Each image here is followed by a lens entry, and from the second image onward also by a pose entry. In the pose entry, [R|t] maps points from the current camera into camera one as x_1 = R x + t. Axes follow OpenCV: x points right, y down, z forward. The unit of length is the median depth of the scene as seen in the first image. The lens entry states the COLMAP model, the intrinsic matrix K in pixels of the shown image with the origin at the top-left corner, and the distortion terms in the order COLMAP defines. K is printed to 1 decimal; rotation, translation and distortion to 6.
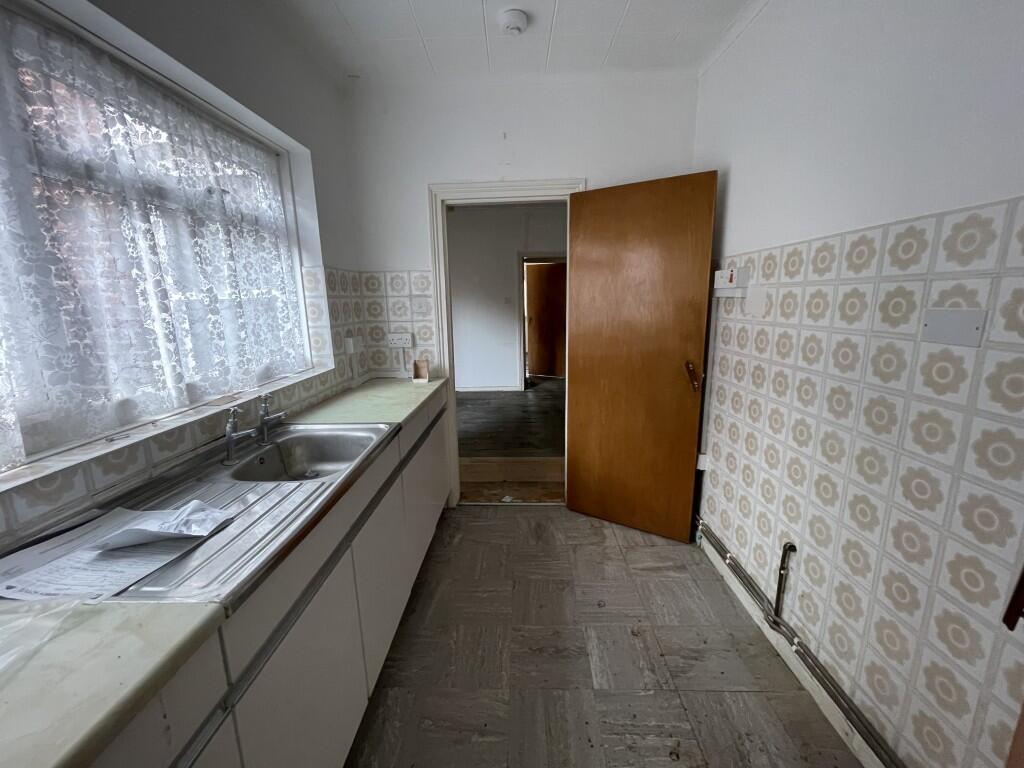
lens RADIAL K [[413.4, 0, 512.0], [0, 413.4, 384.0], [0, 0, 1]] dist [-0.003331, -0.000570]
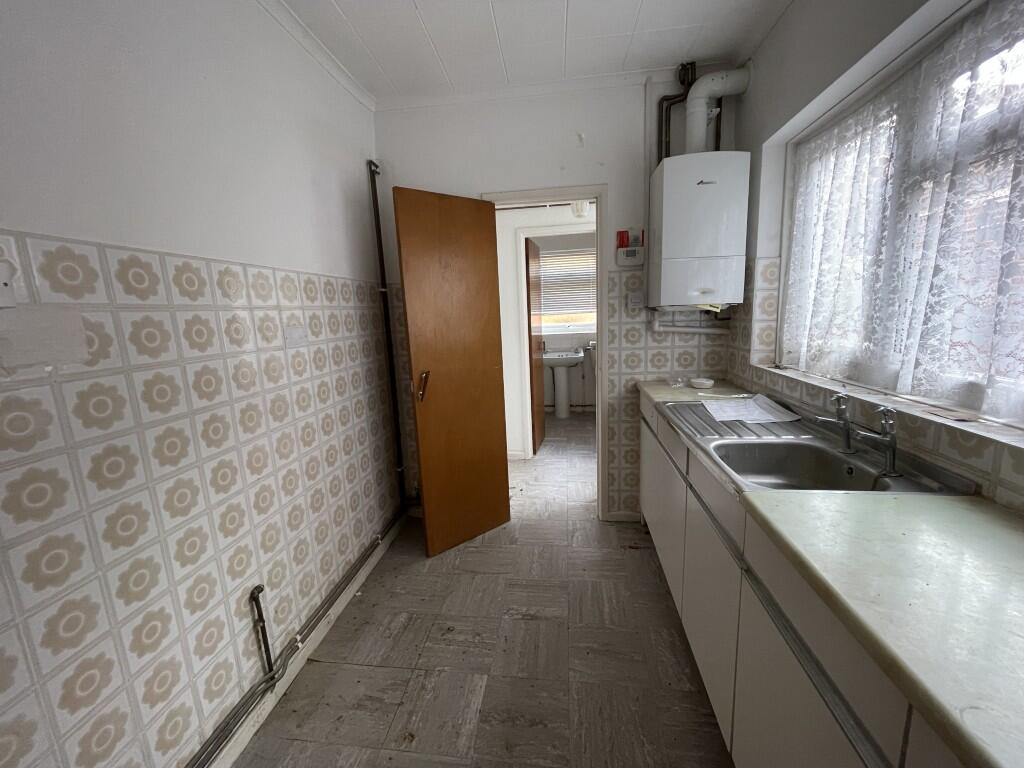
lens RADIAL K [[413.4, 0, 512.0], [0, 413.4, 384.0], [0, 0, 1]] dist [-0.003331, -0.000570]
pose [[-0.992606, 0.044677, 0.112862, -0.008546], [0.083330, 0.926891, 0.365964, -0.196575], [-0.088260, 0.372663, -0.923760, 0.987576]]
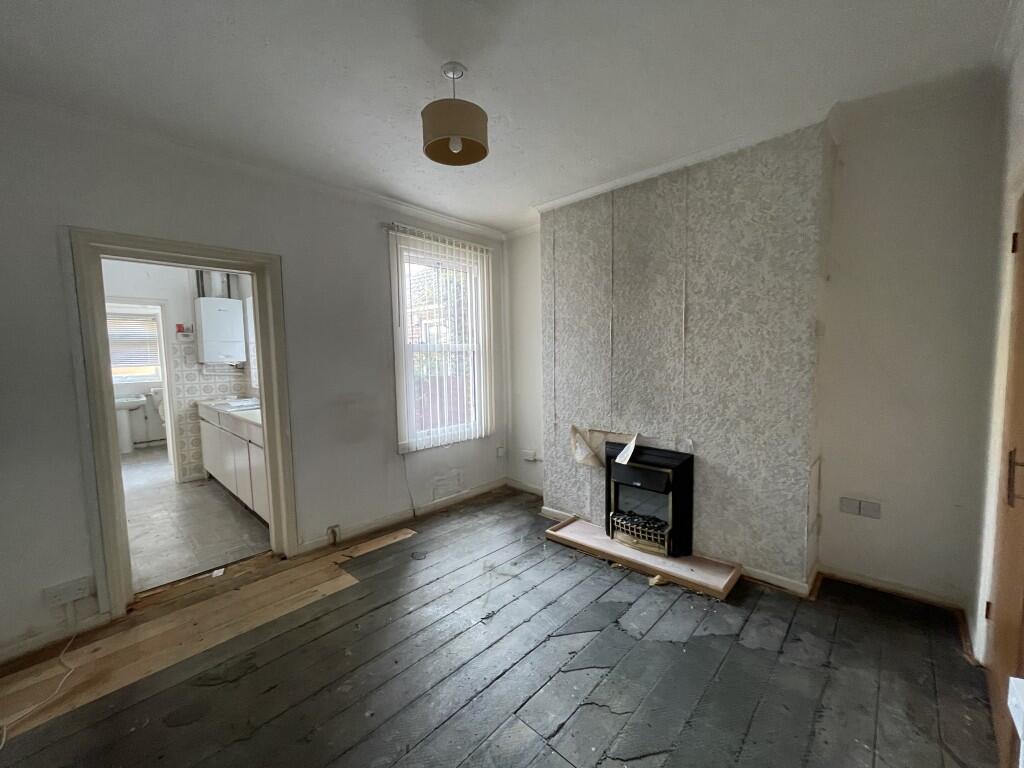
lens RADIAL K [[413.4, 0, 512.0], [0, 413.4, 384.0], [0, 0, 1]] dist [-0.003331, -0.000570]
pose [[-0.668701, 0.095192, -0.737413, 0.212955], [-0.113568, 0.967057, 0.227822, -0.471876], [0.734807, 0.236091, -0.635861, 2.235828]]
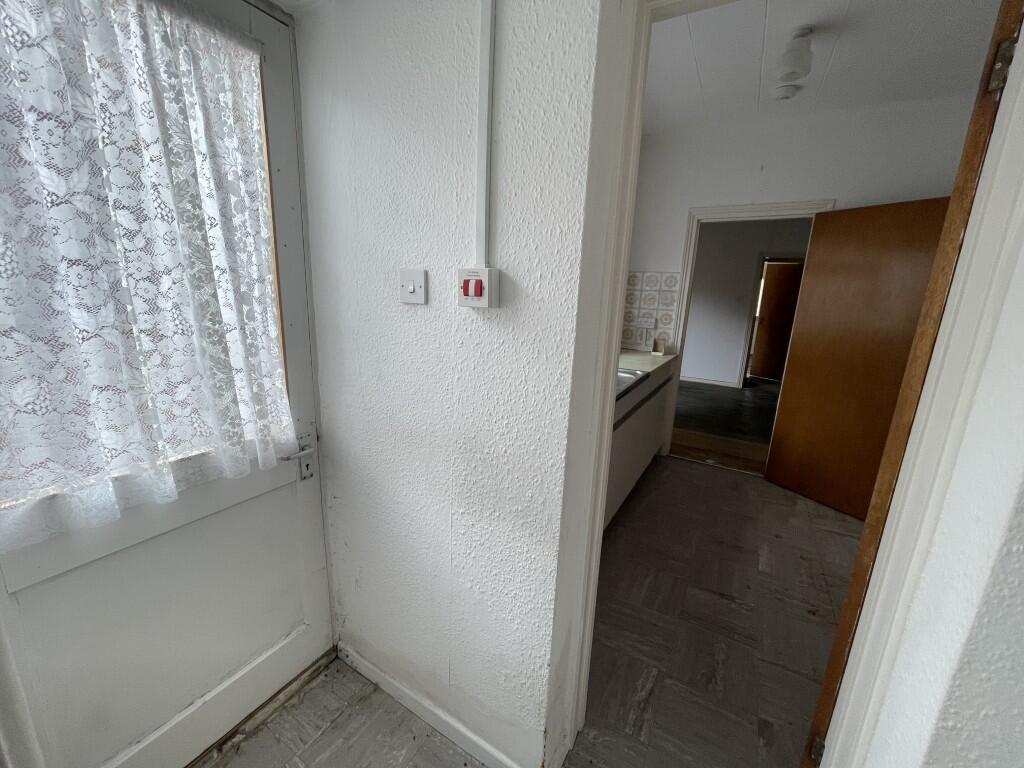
lens RADIAL K [[413.4, 0, 512.0], [0, 413.4, 384.0], [0, 0, 1]] dist [-0.003331, -0.000570]
pose [[0.874016, 0.162210, -0.458021, -0.000820], [-0.152408, 0.986581, 0.058570, 0.081917], [0.461375, 0.018615, 0.887010, -0.411757]]
